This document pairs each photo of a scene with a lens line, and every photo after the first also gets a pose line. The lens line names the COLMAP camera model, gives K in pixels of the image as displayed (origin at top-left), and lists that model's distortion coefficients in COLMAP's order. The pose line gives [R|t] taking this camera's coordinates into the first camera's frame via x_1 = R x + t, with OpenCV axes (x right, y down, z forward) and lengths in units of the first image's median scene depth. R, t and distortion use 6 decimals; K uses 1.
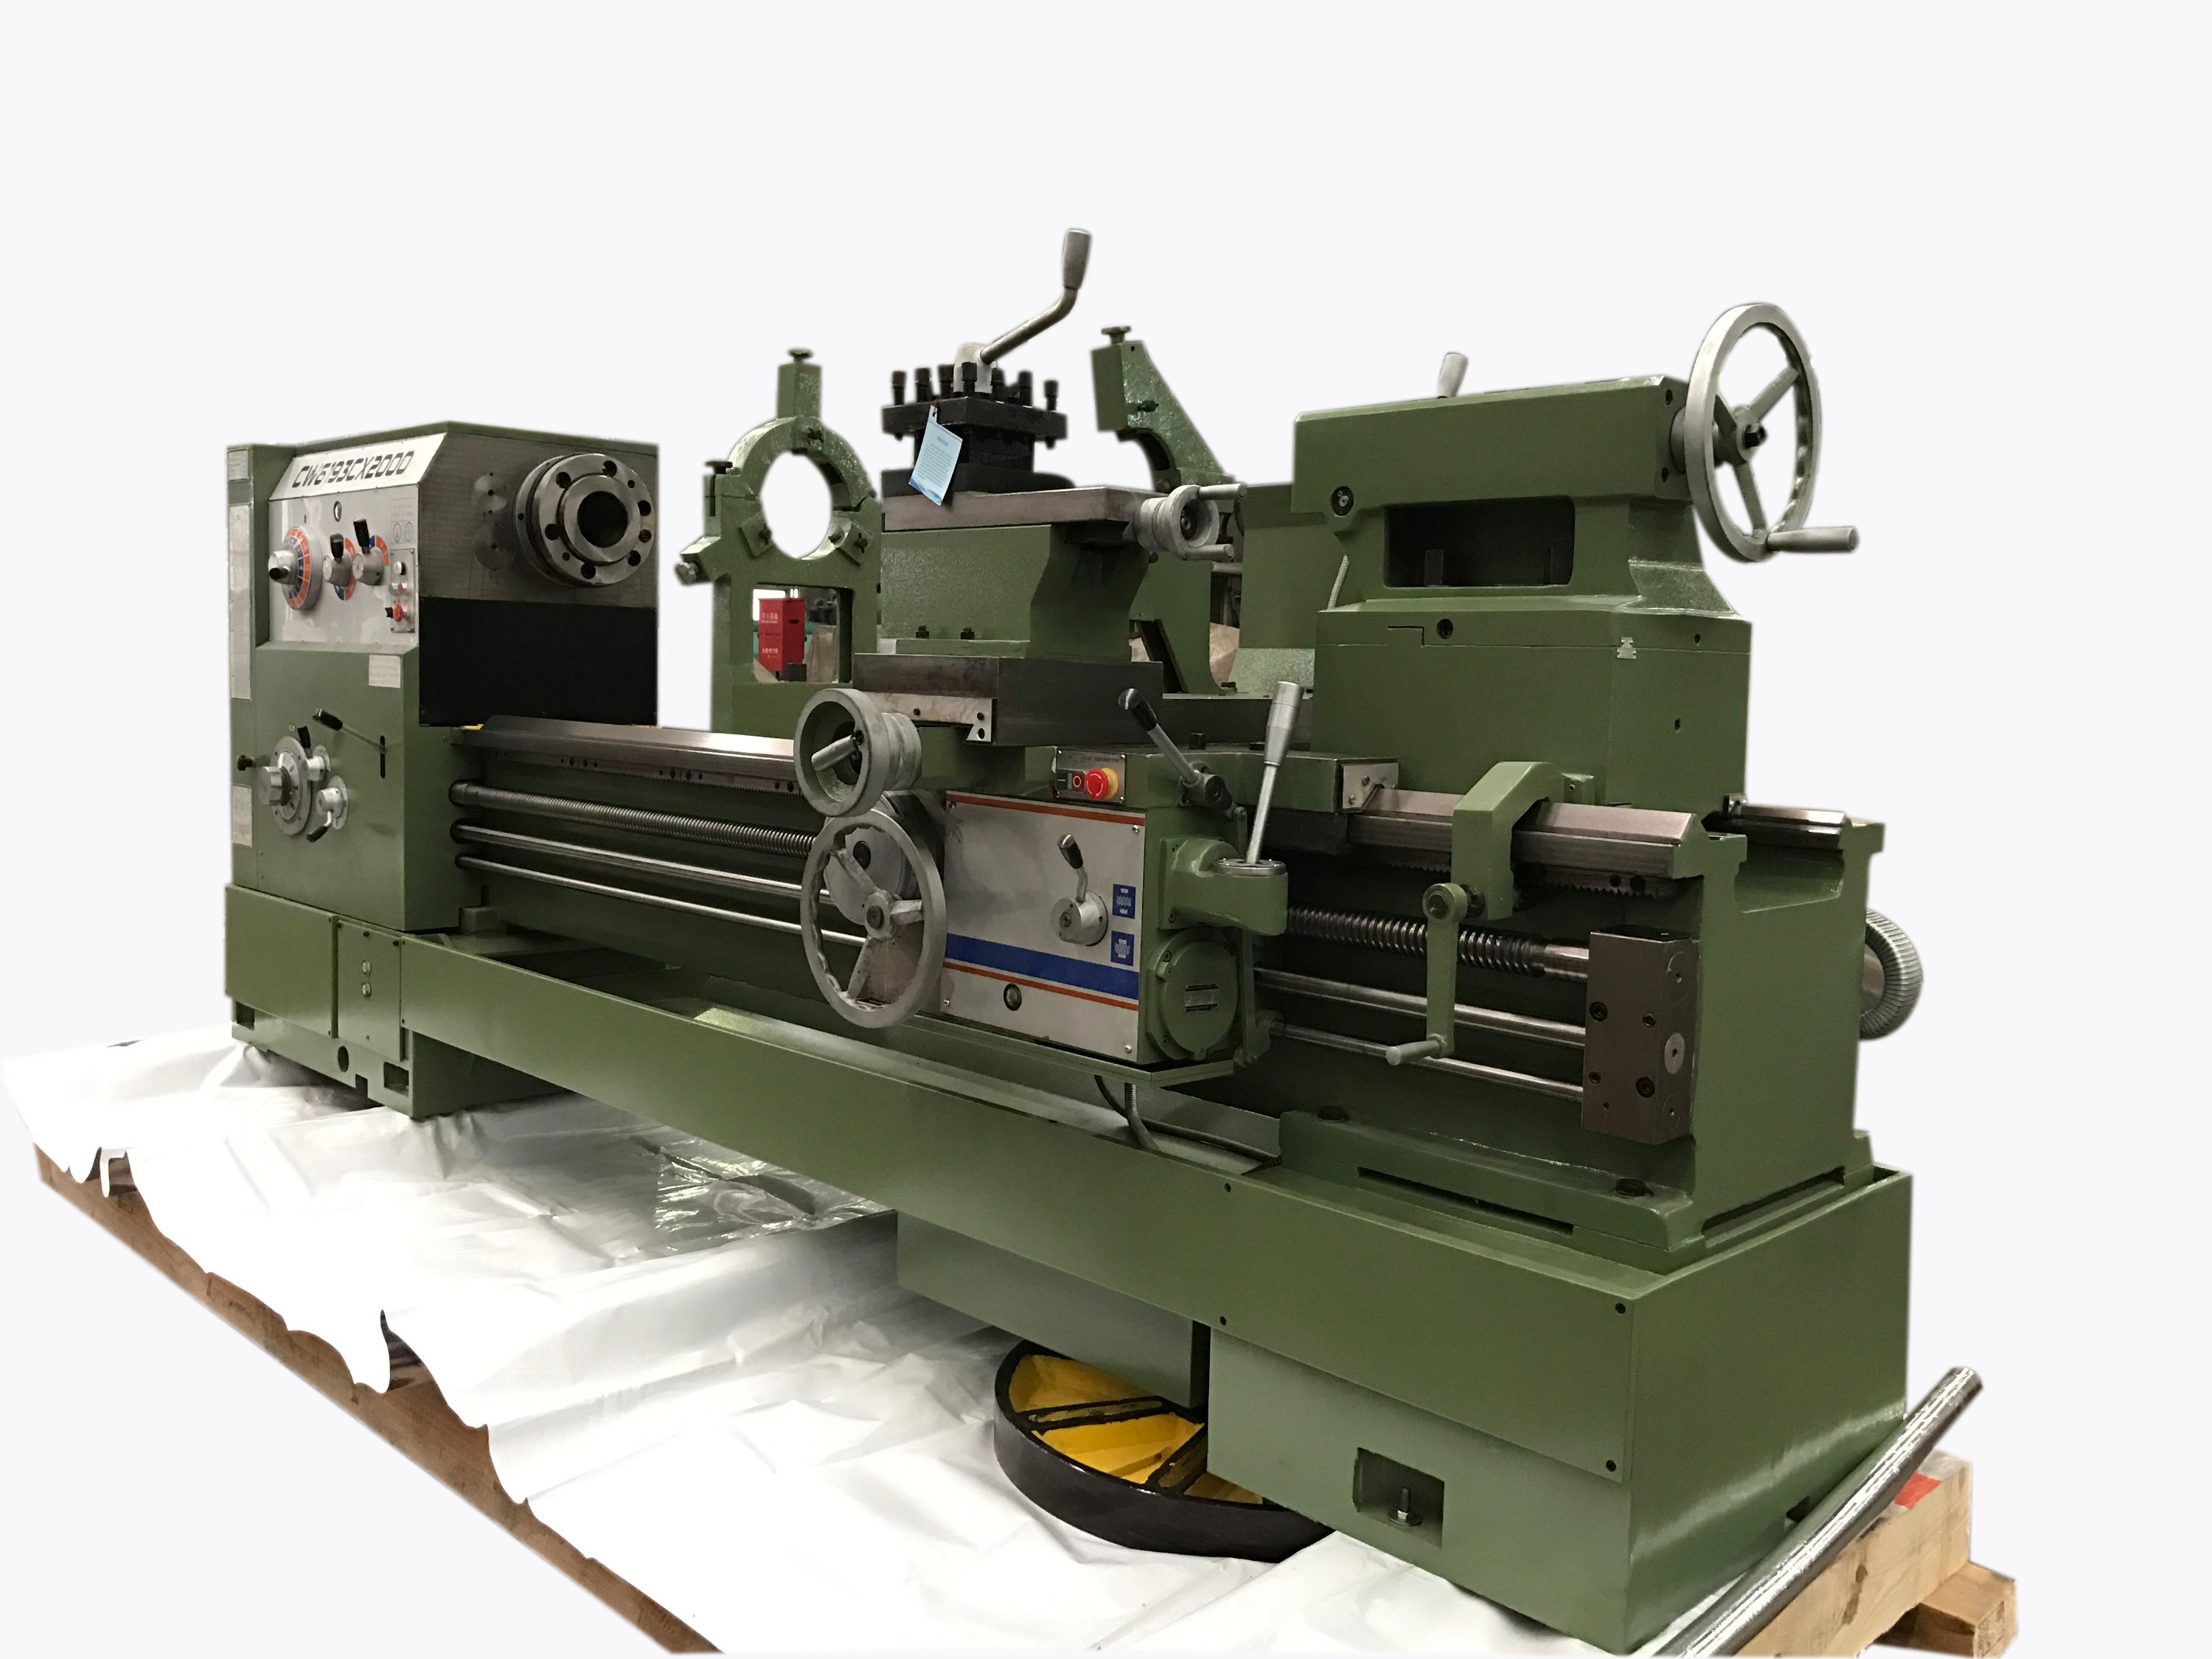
lens RADIAL K [[1788.7, 0, 1106.0], [0, 1788.7, 829.5], [0, 0, 1]] dist [0.072997, -0.003161]
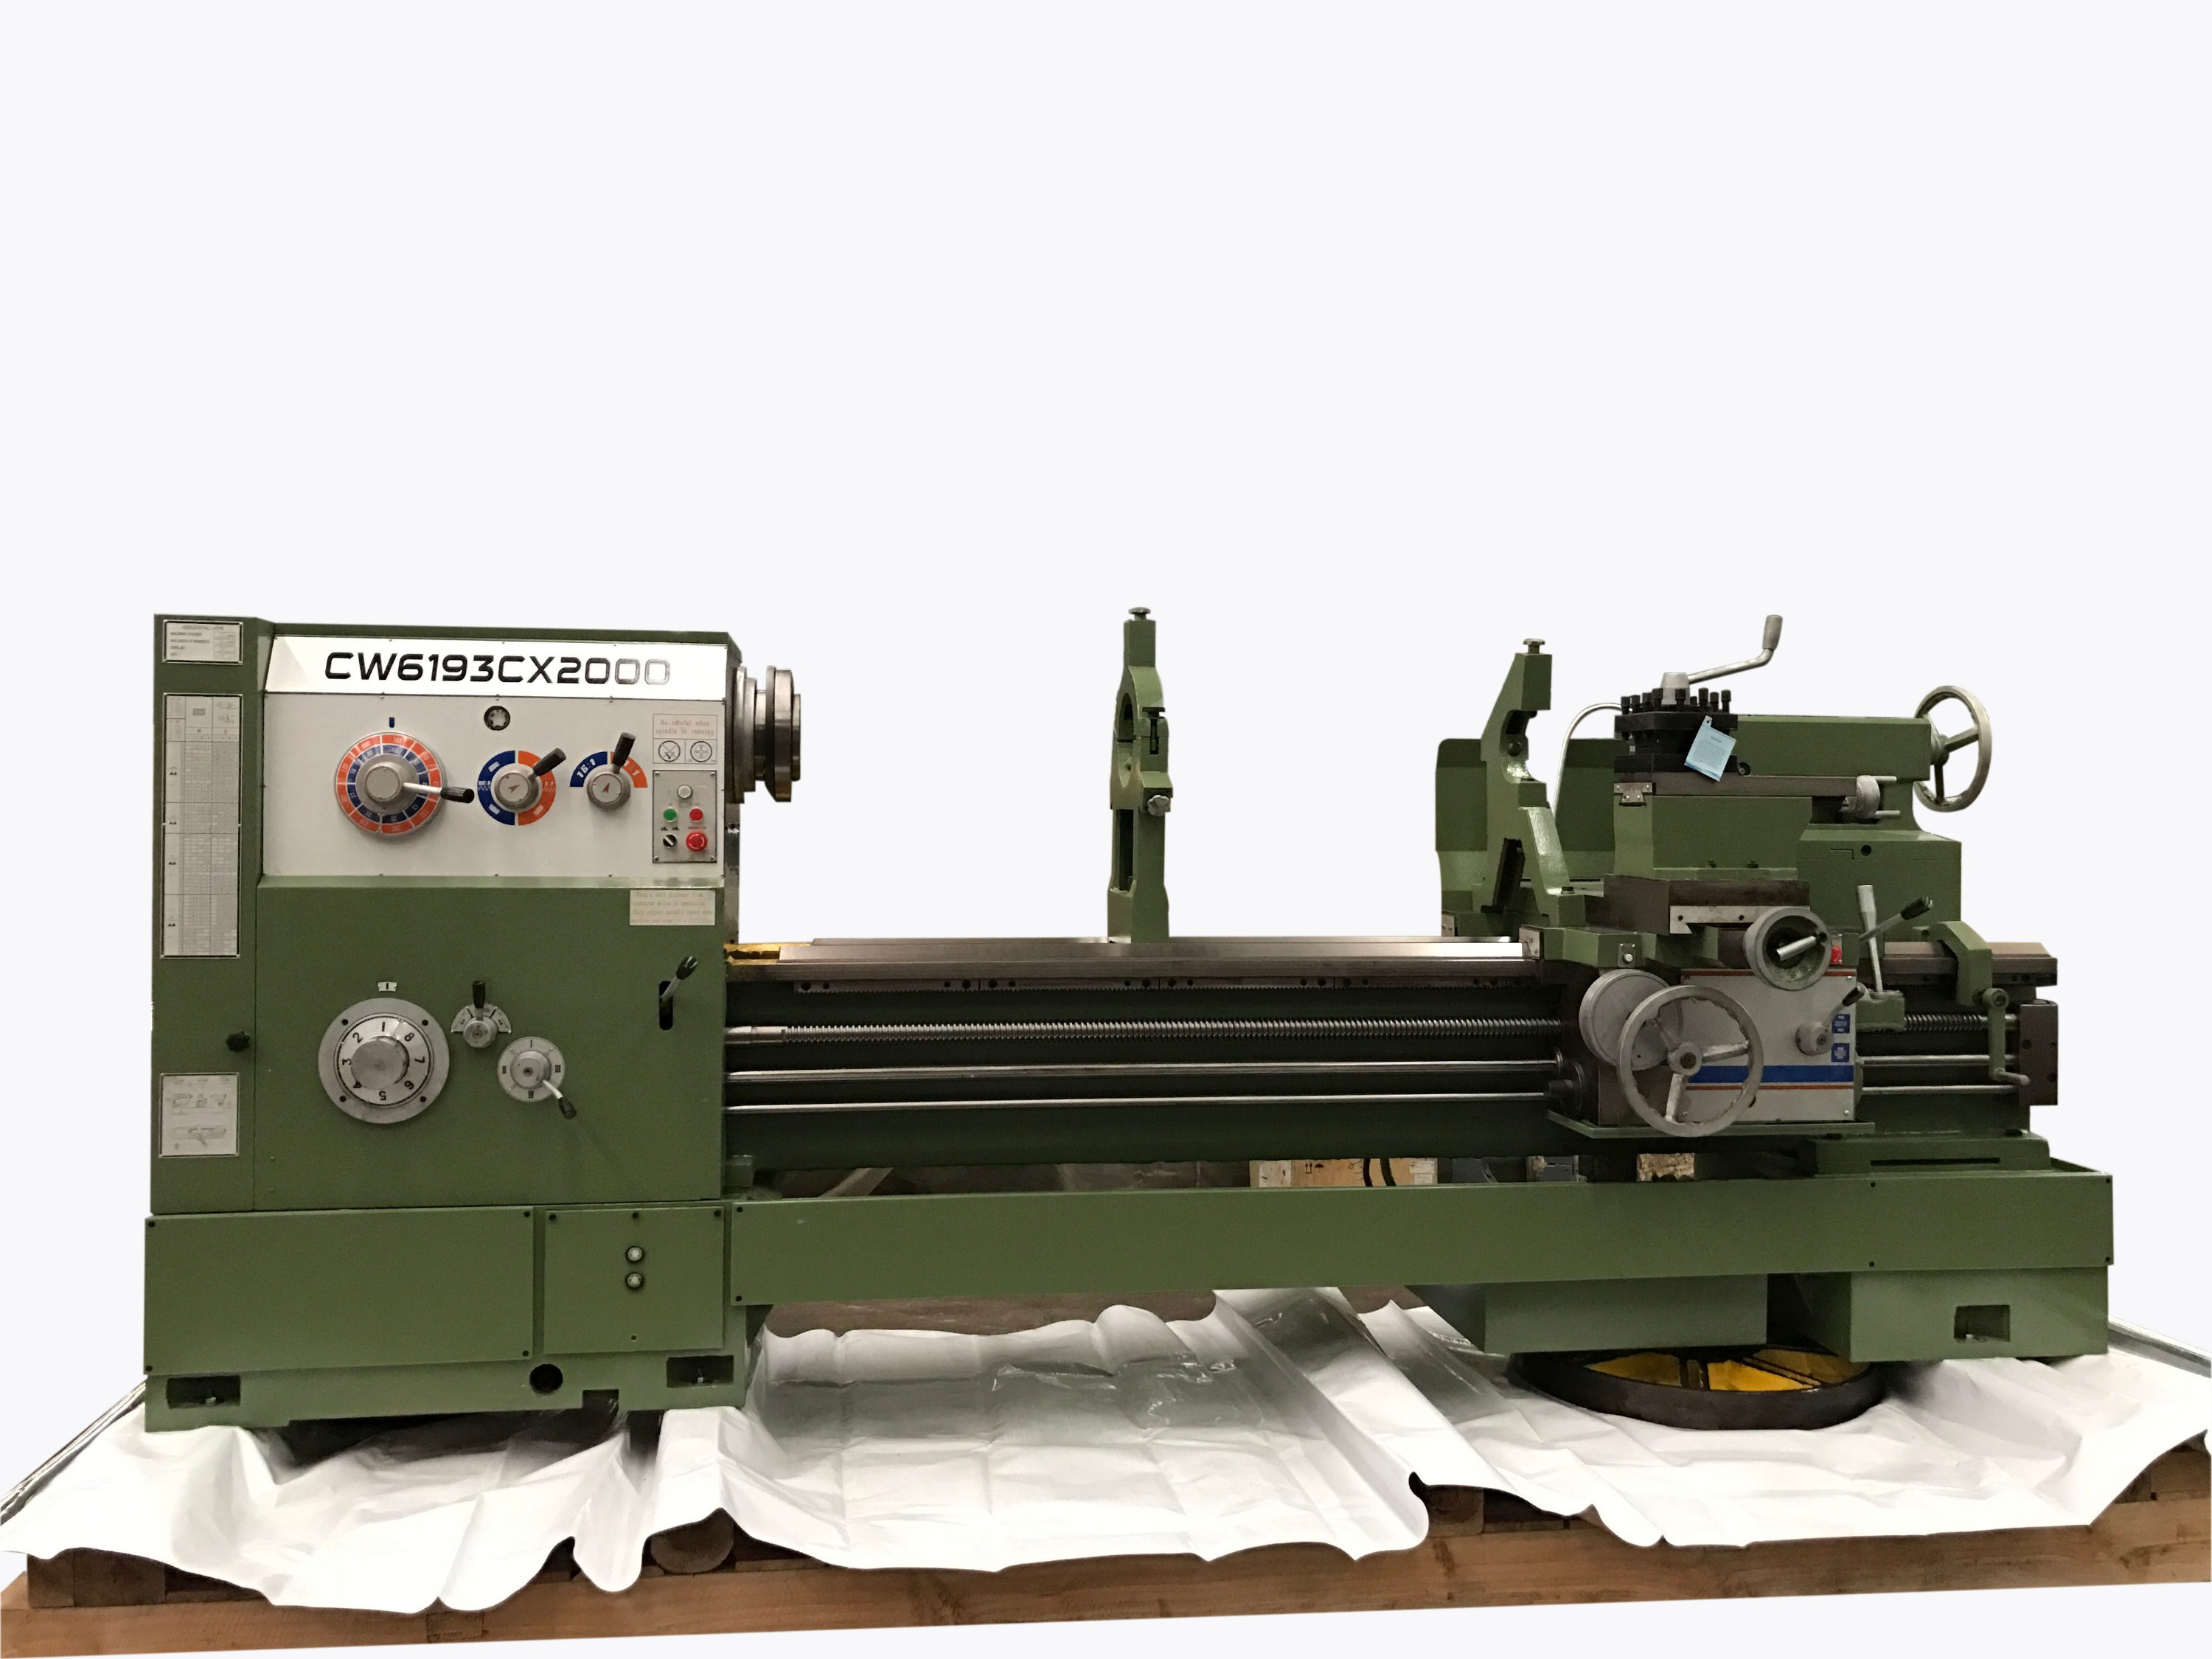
lens RADIAL K [[1718.6, 0, 1105.3], [0, 1718.6, 855.2], [0, 0, 1]] dist [0.060512, -0.000221]
pose [[0.595414, -0.044804, 0.802169, -1.647289], [0.083113, 0.996522, -0.006031, -0.158983], [-0.799108, 0.070262, 0.597067, 0.566608]]
